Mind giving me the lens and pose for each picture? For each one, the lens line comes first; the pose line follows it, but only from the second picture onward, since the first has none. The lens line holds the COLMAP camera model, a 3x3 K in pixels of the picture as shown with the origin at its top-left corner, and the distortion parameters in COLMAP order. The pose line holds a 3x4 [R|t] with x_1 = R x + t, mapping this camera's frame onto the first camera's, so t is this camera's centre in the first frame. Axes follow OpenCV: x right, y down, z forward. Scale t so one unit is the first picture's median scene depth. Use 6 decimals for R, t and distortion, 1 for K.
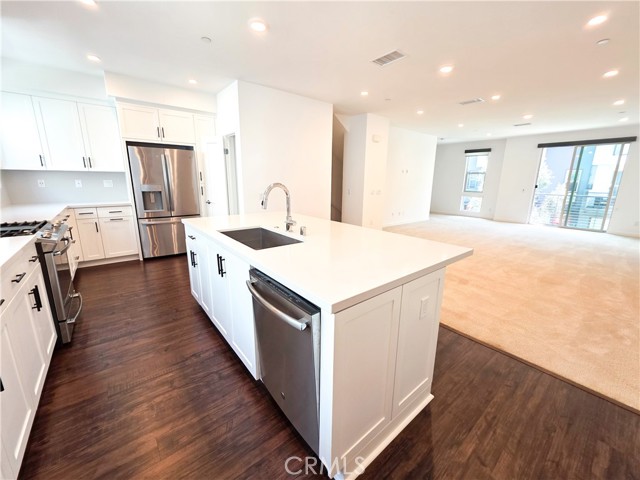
lens RADIAL K [[257.3, 0, 322.4], [0, 257.3, 237.0], [0, 0, 1]] dist [-0.002885, -0.000204]
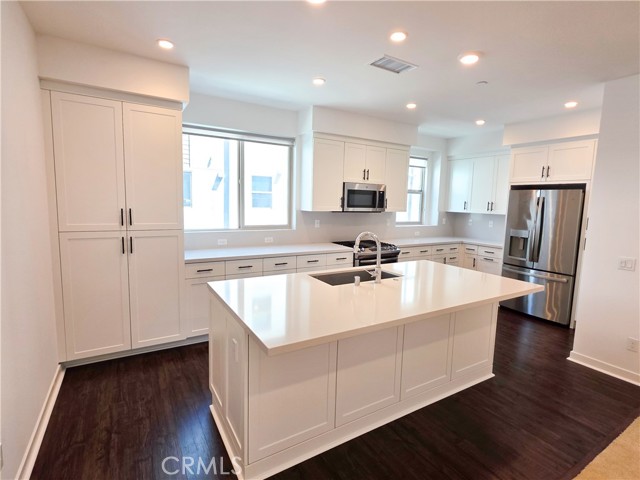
lens RADIAL K [[323.6, 0, 320.7], [0, 323.6, 239.7], [0, 0, 1]] dist [0.004767, 0.000632]
pose [[-0.152585, 0.106033, -0.982586, 0.593470], [-0.240654, 0.960315, 0.141001, -0.168031], [0.958542, 0.257977, -0.121012, 0.487081]]
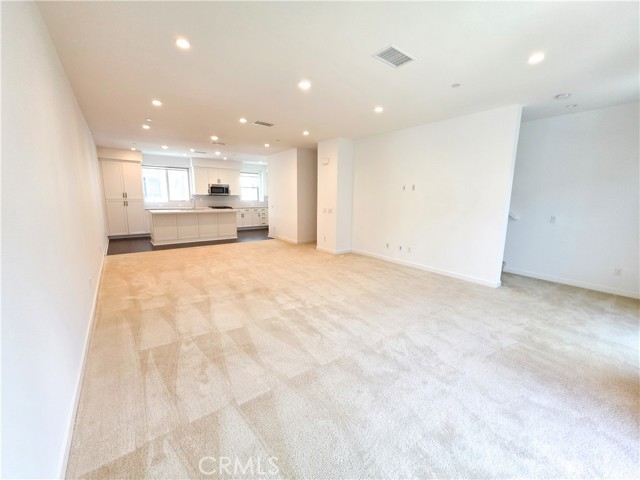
lens RADIAL K [[257.3, 0, 319.3], [0, 257.3, 238.2], [0, 0, 1]] dist [-0.002885, -0.000204]
pose [[-0.050542, 0.157724, -0.986189, 1.430205], [-0.230588, 0.958929, 0.165182, -0.299728], [0.971738, 0.235752, -0.012097, 1.168313]]
